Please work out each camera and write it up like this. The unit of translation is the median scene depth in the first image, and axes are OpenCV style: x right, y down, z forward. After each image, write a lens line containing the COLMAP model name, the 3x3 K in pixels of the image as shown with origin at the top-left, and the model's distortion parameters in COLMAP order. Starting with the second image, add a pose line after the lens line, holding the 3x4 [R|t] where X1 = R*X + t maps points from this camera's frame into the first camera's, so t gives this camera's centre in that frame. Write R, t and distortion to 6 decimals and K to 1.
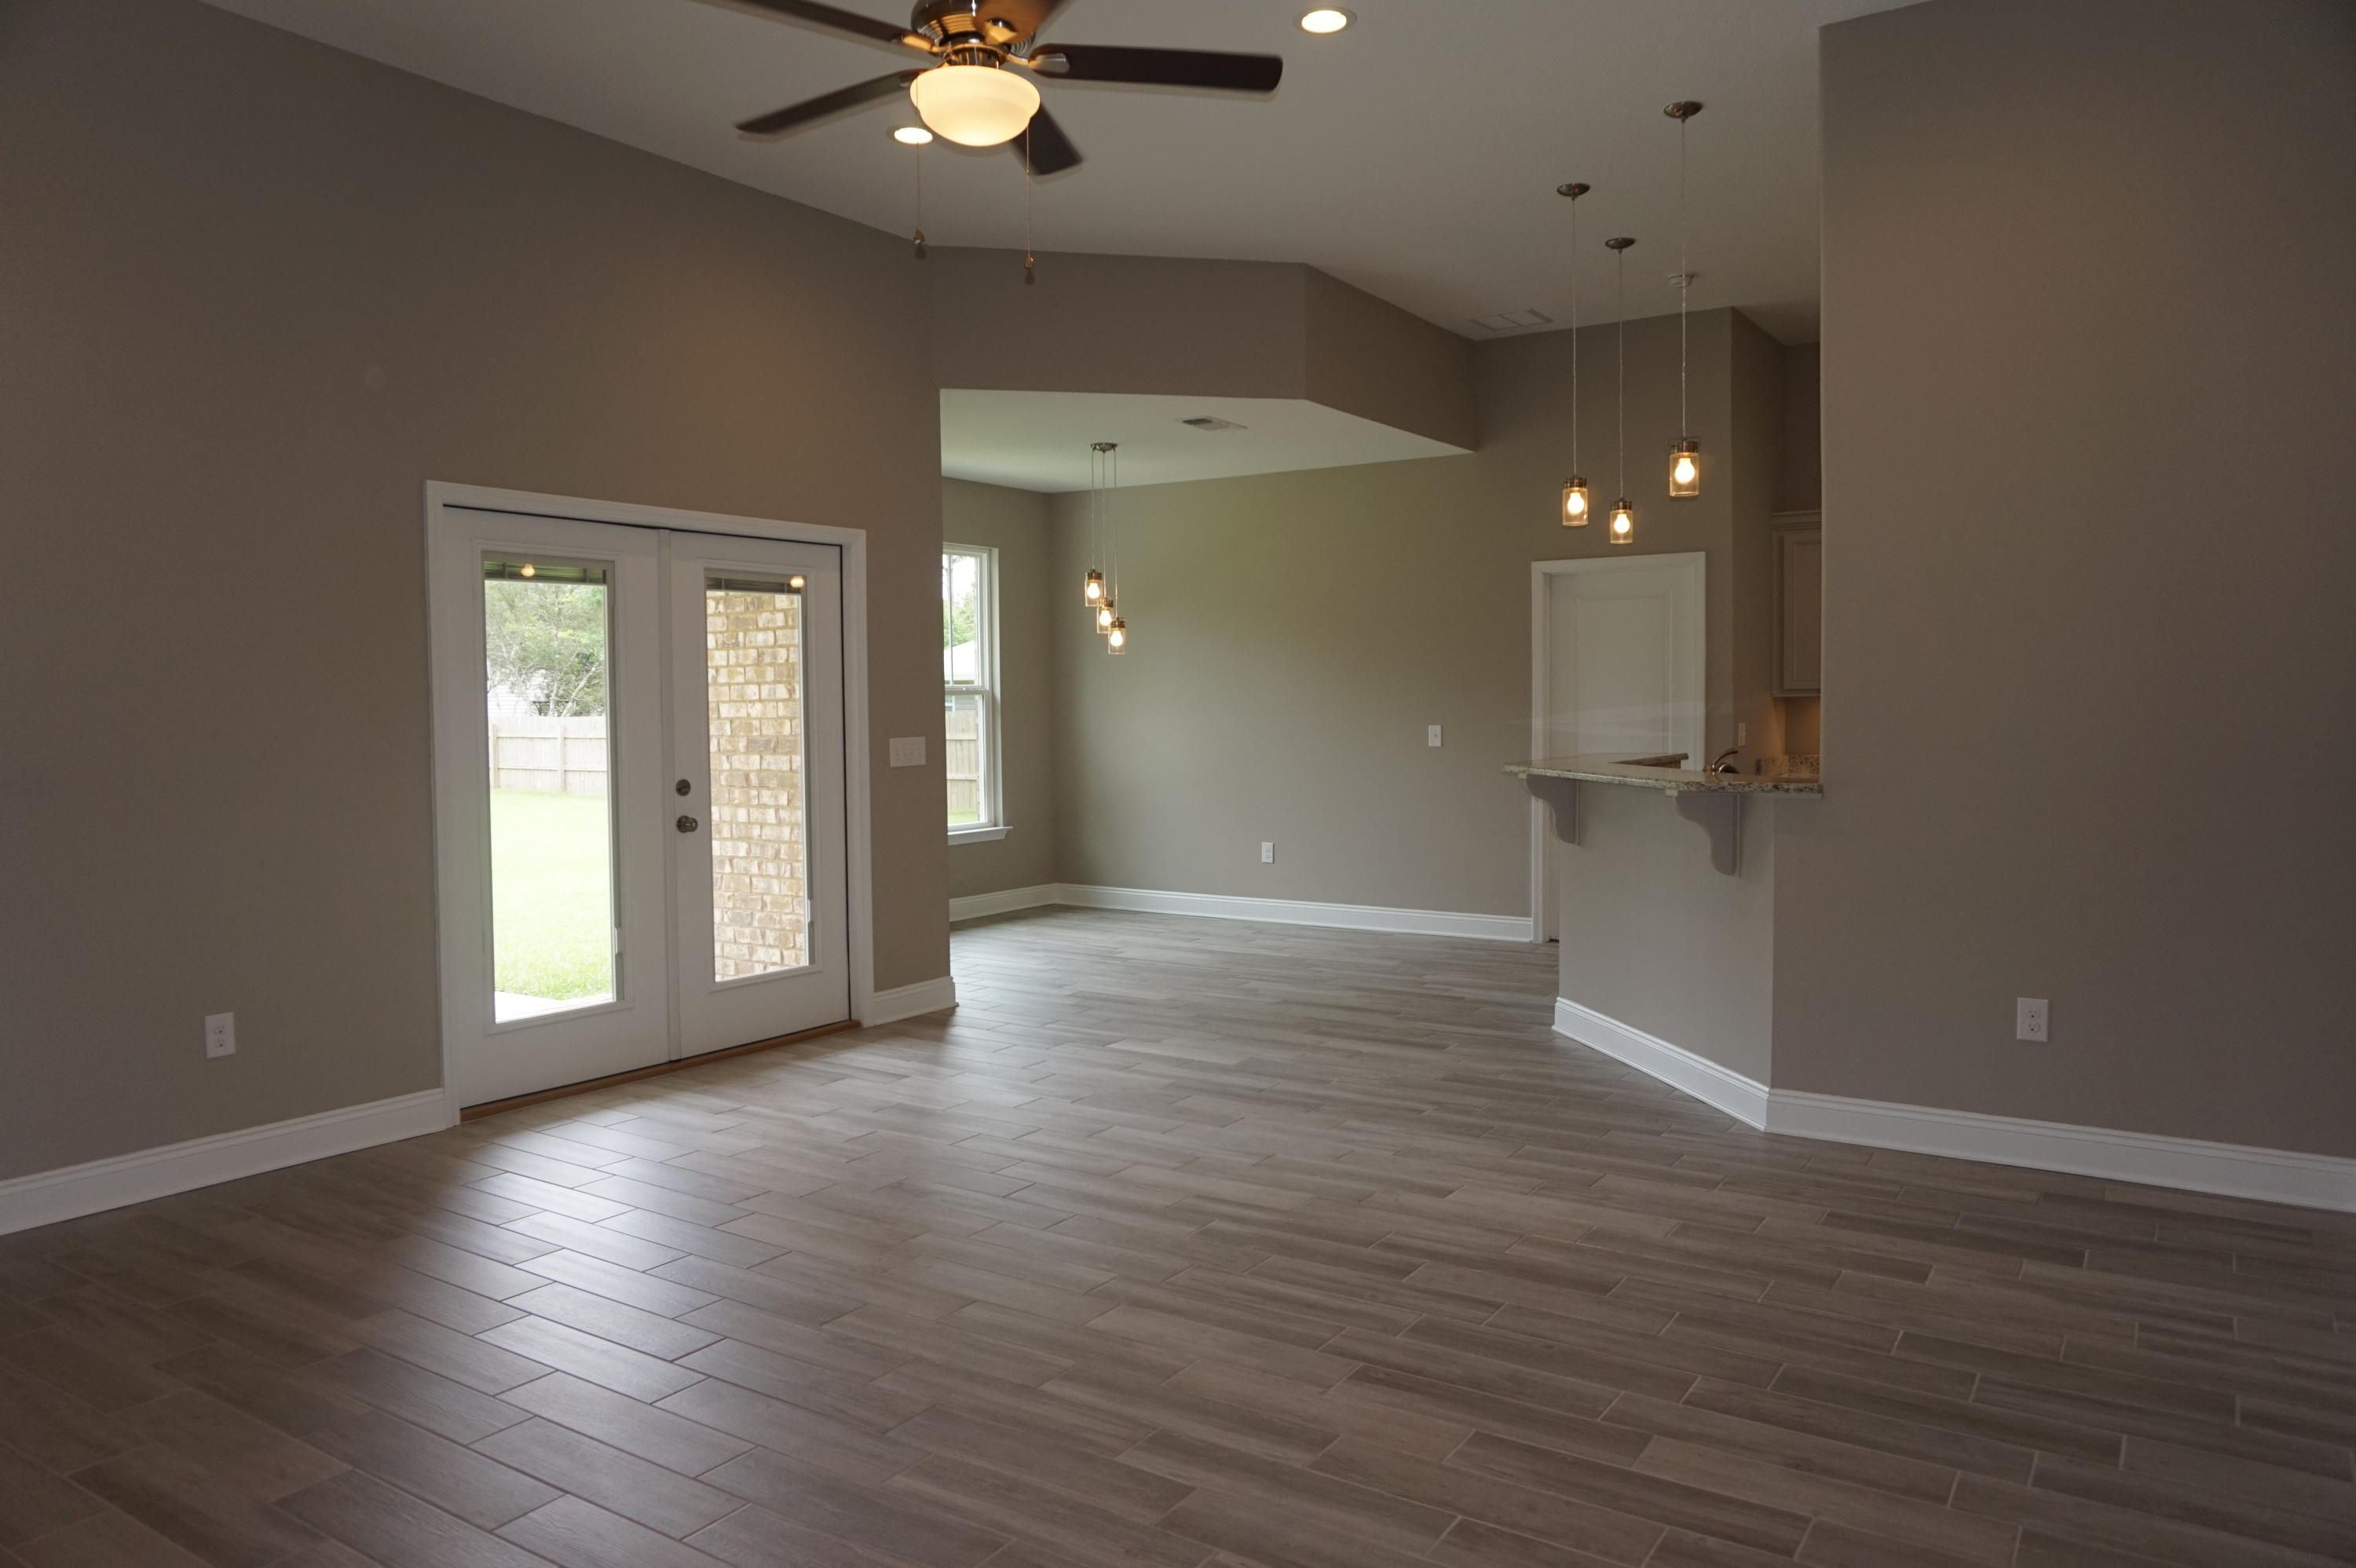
lens RADIAL K [[1583.0, 0, 1175.4], [0, 1583.0, 769.1], [0, 0, 1]] dist [-0.040991, 0.033198]
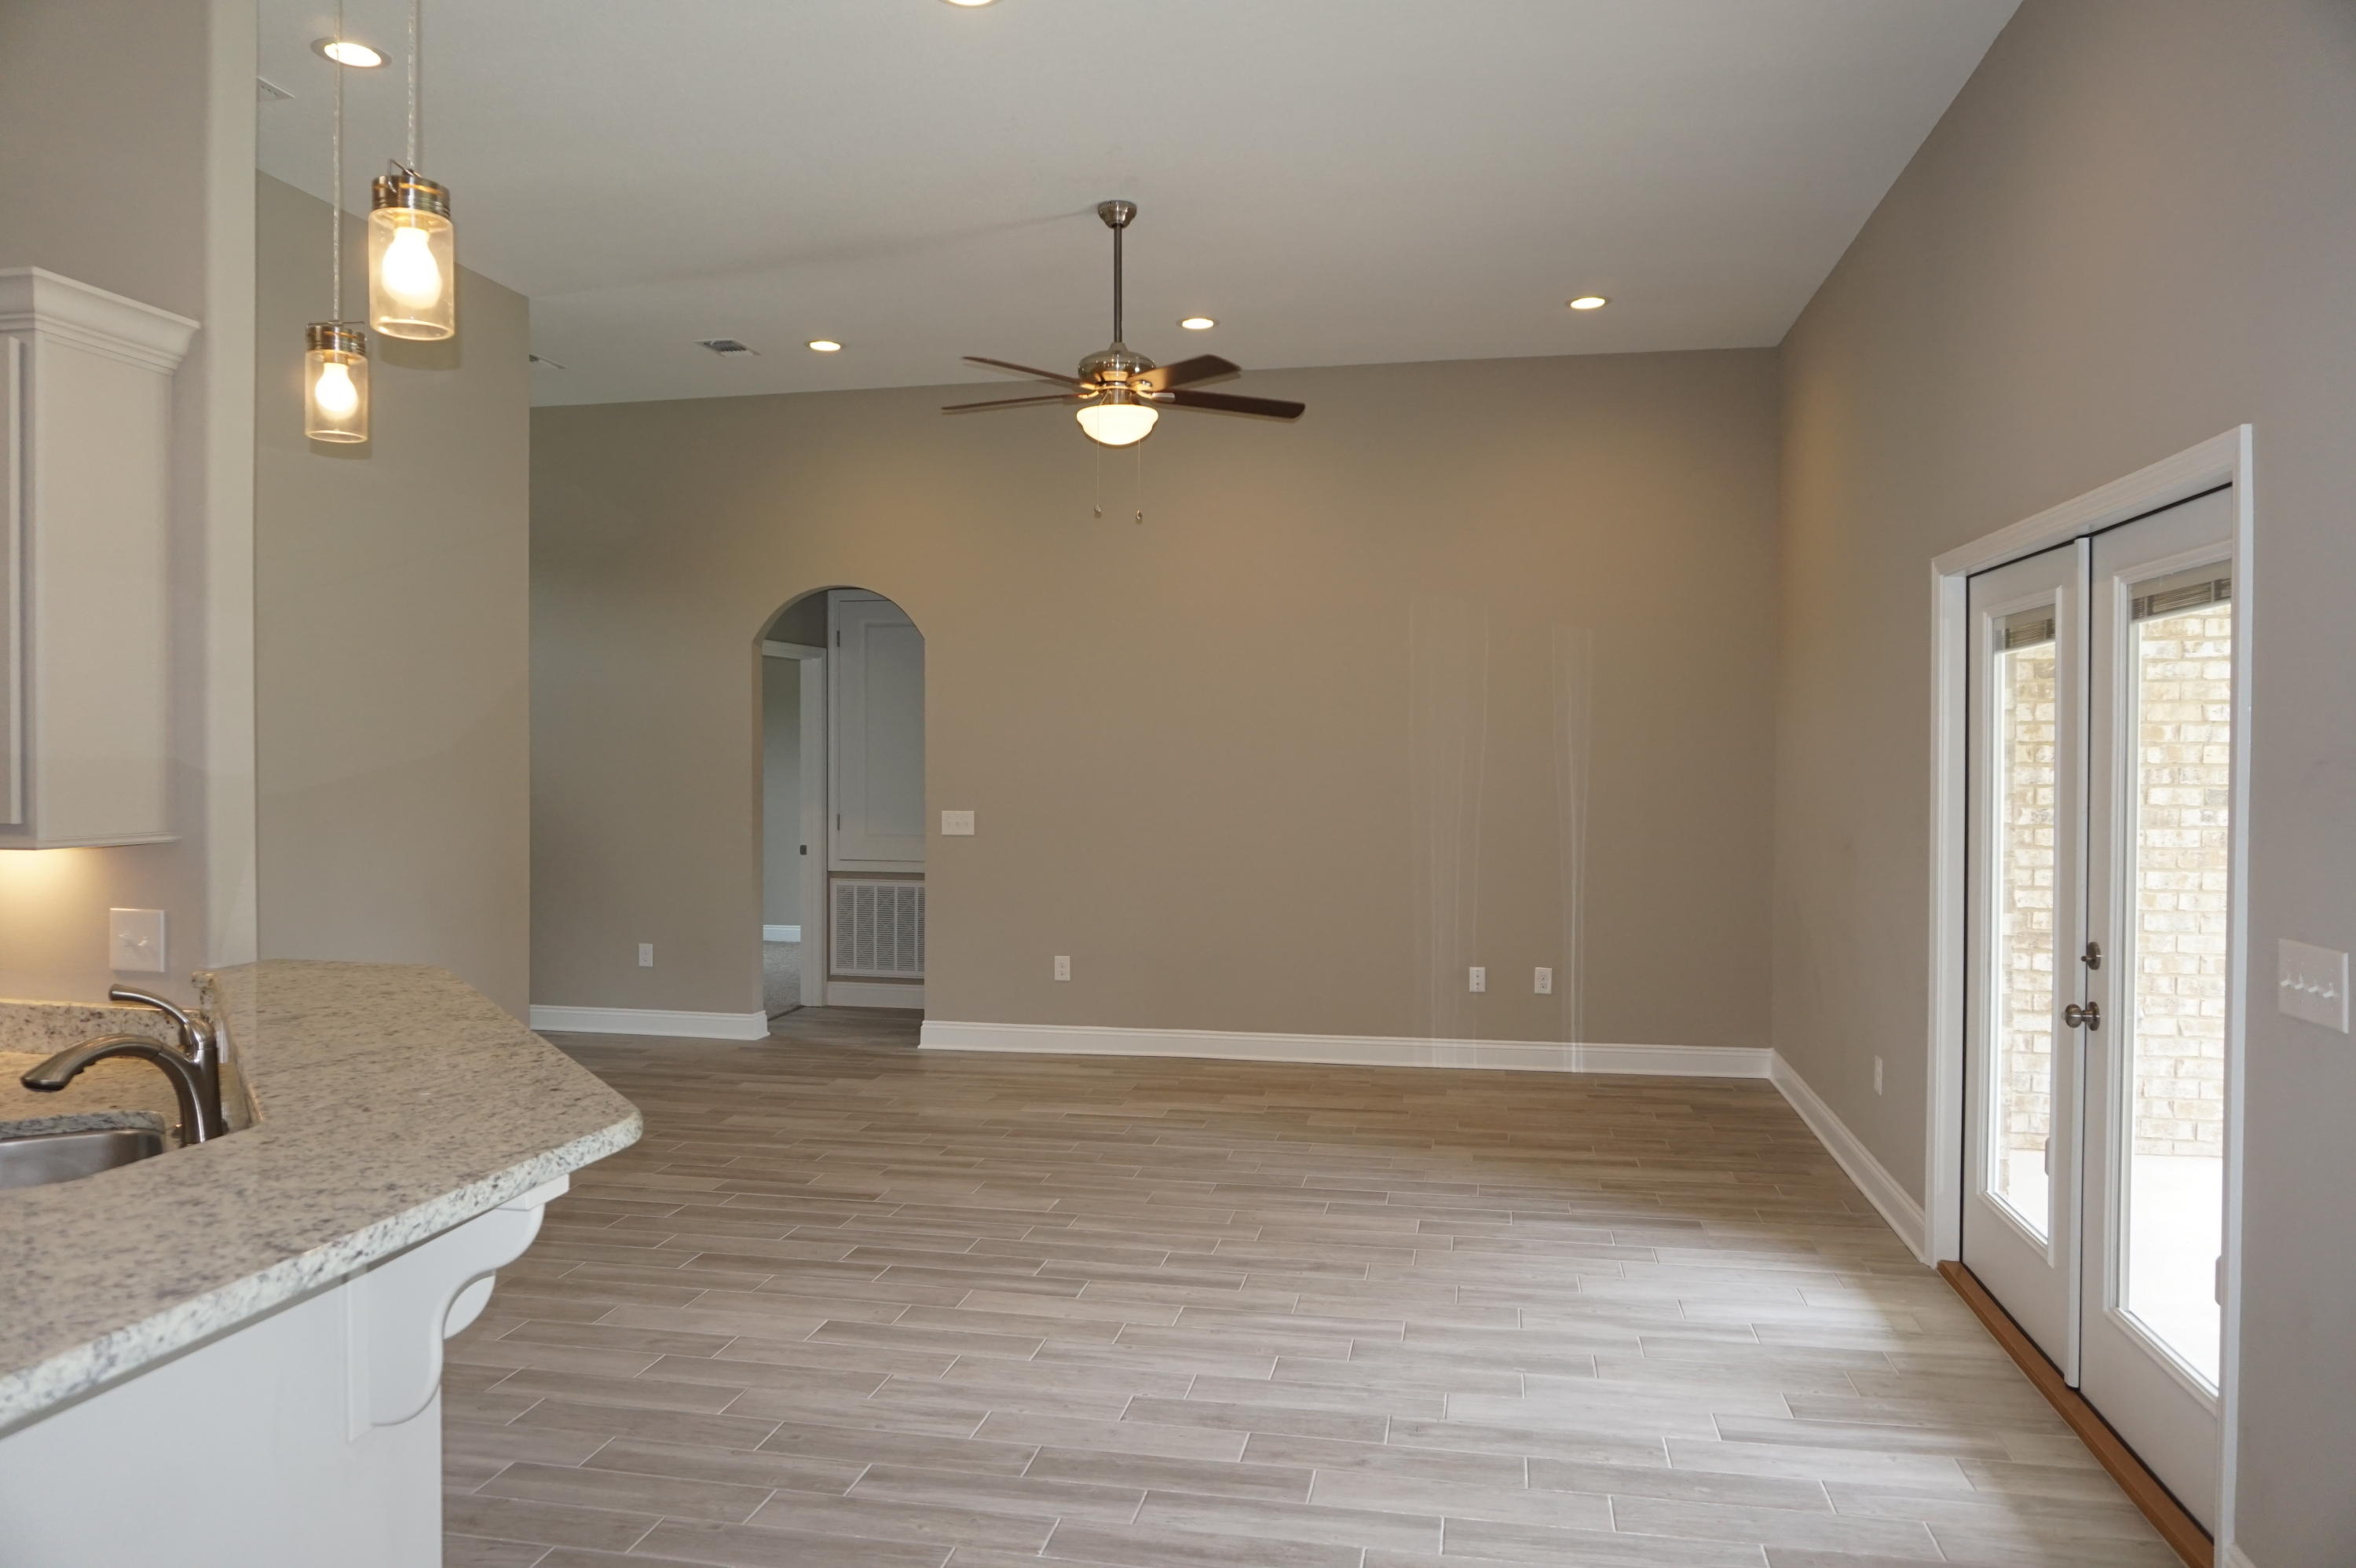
lens RADIAL K [[1583.0, 0, 1165.4], [0, 1583.0, 786.7], [0, 0, 1]] dist [-0.040991, 0.033198]
pose [[-0.926516, 0.014858, -0.375962, 0.333145], [-0.010517, 0.997807, 0.065352, -0.121032], [0.376109, 0.064503, -0.924328, 1.928161]]
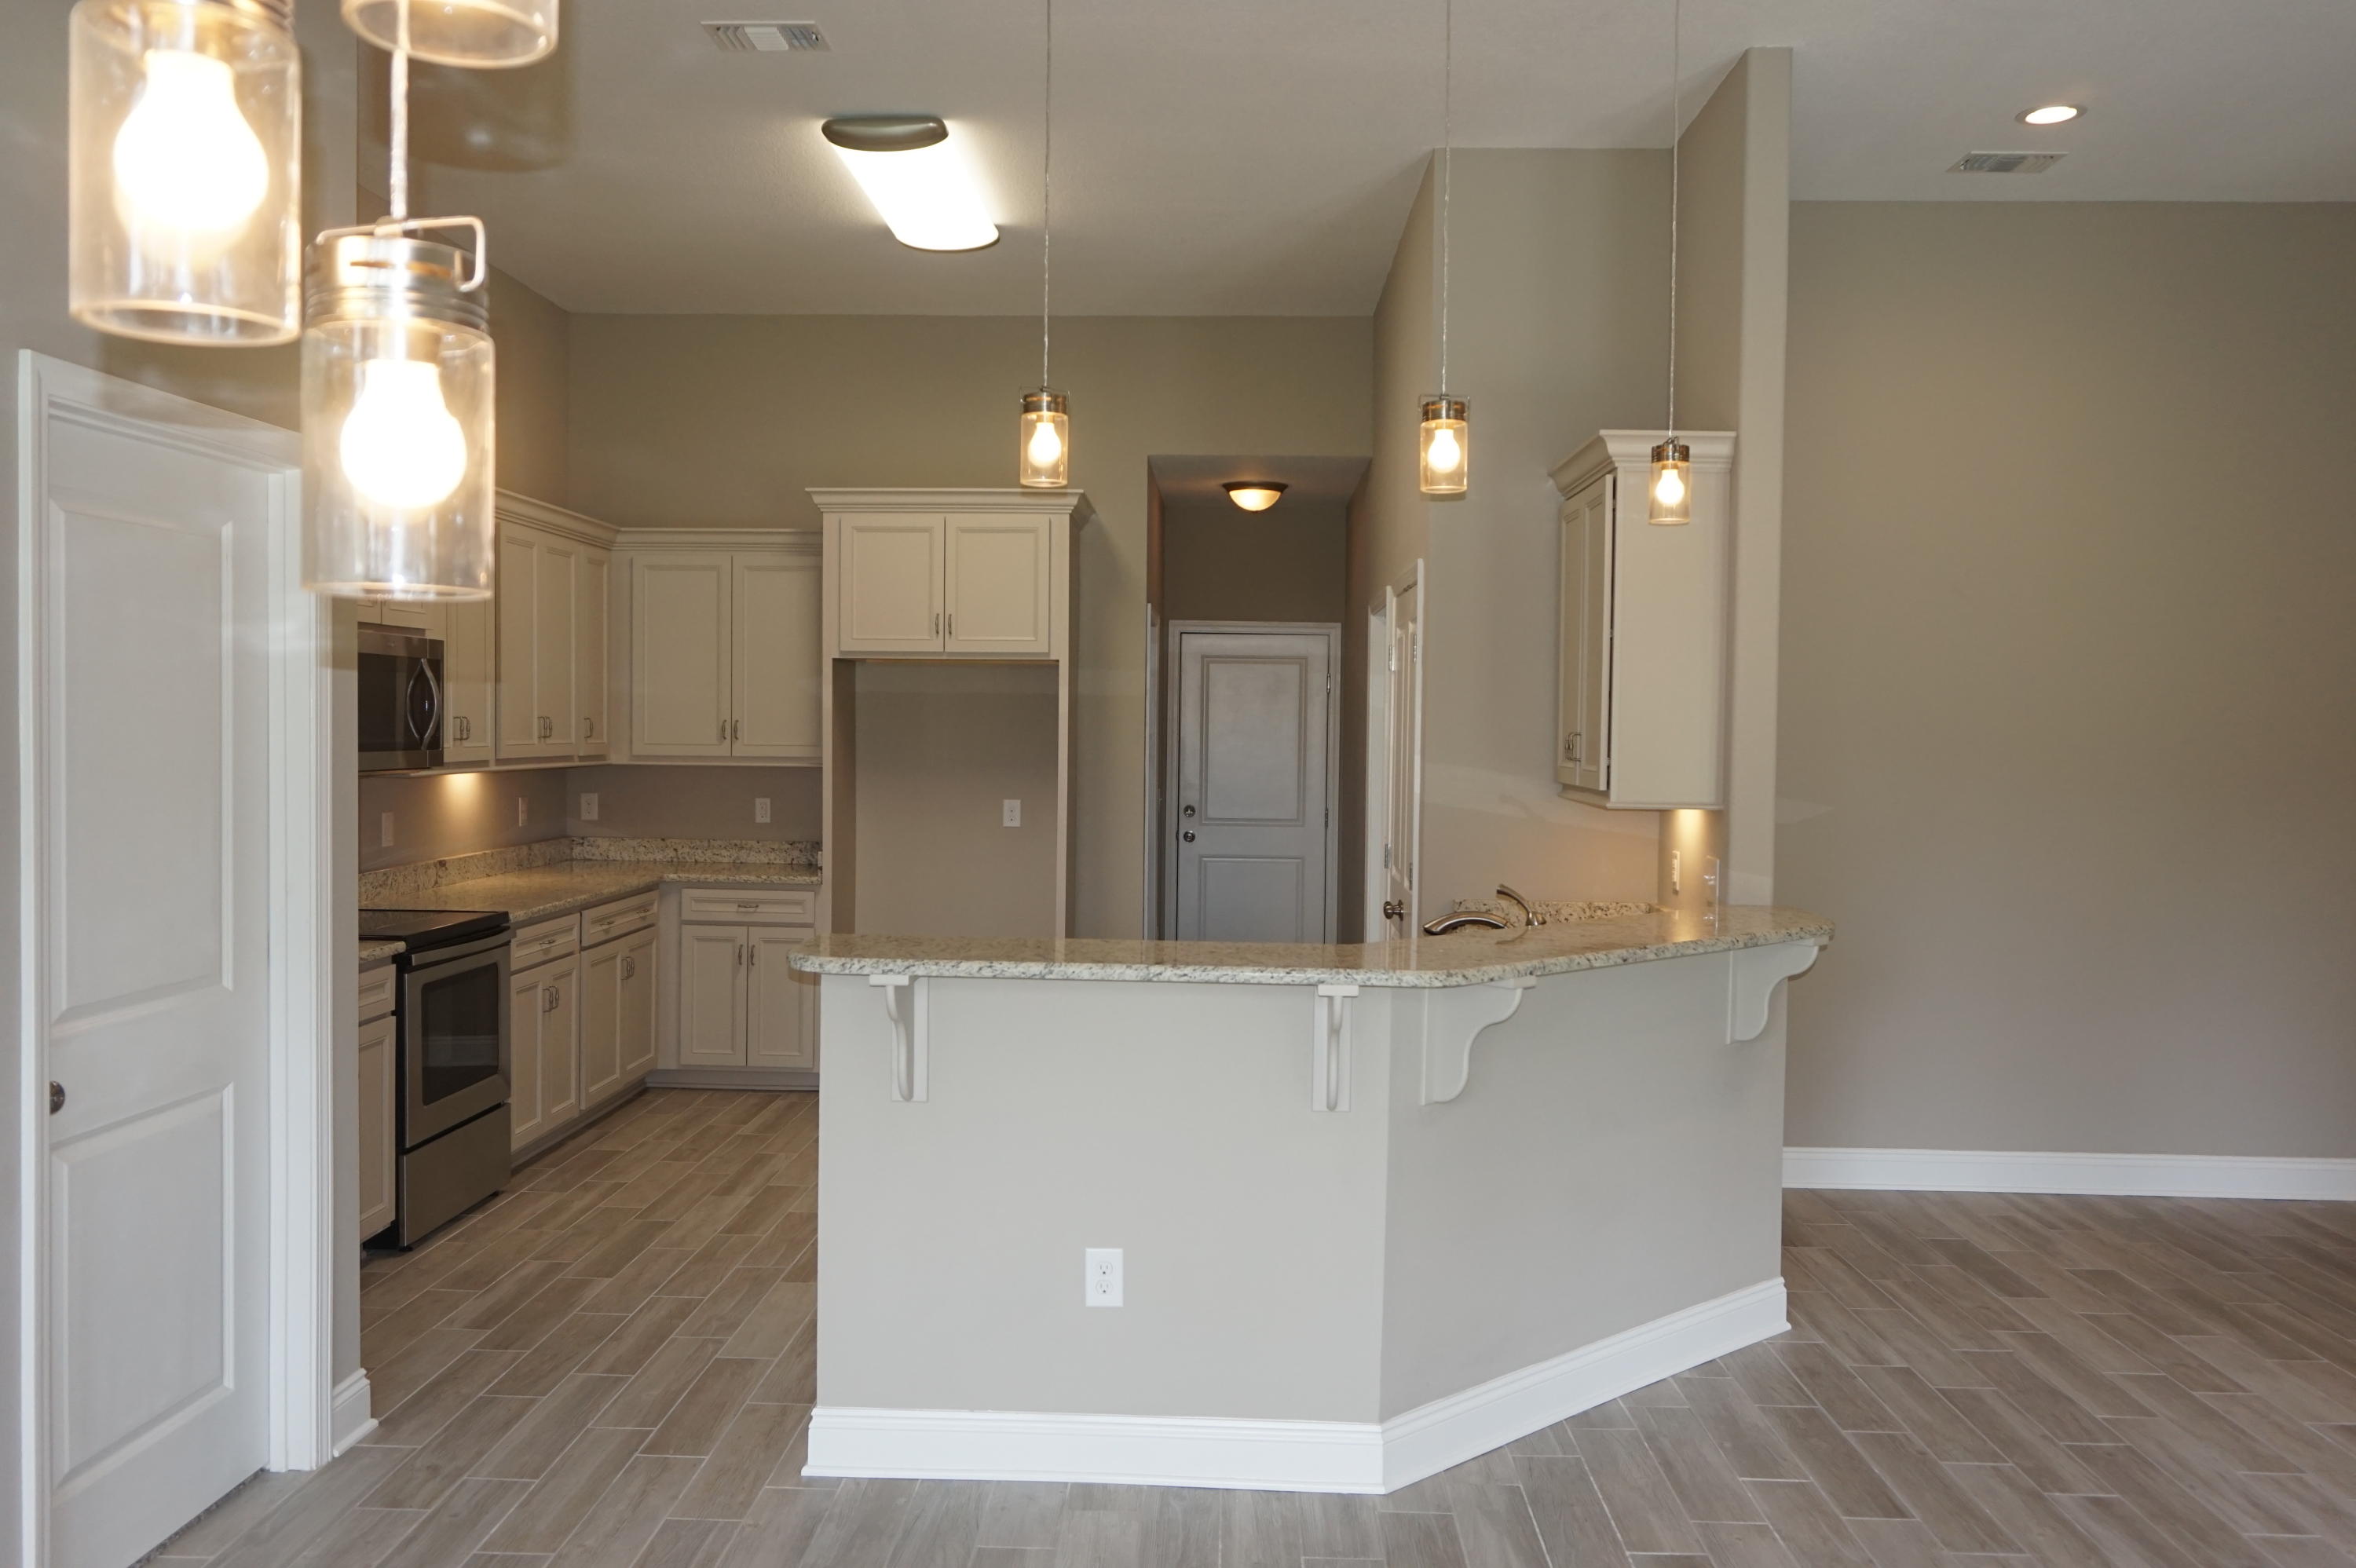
lens RADIAL K [[1834.8, 0, 1162.6], [0, 1834.8, 777.3], [0, 0, 1]] dist [-0.010612, 0.011389]
pose [[-0.518411, -0.020825, 0.854878, -0.310932], [0.028161, 0.998745, 0.041407, -0.123792], [-0.854668, 0.045541, -0.517174, 1.996384]]
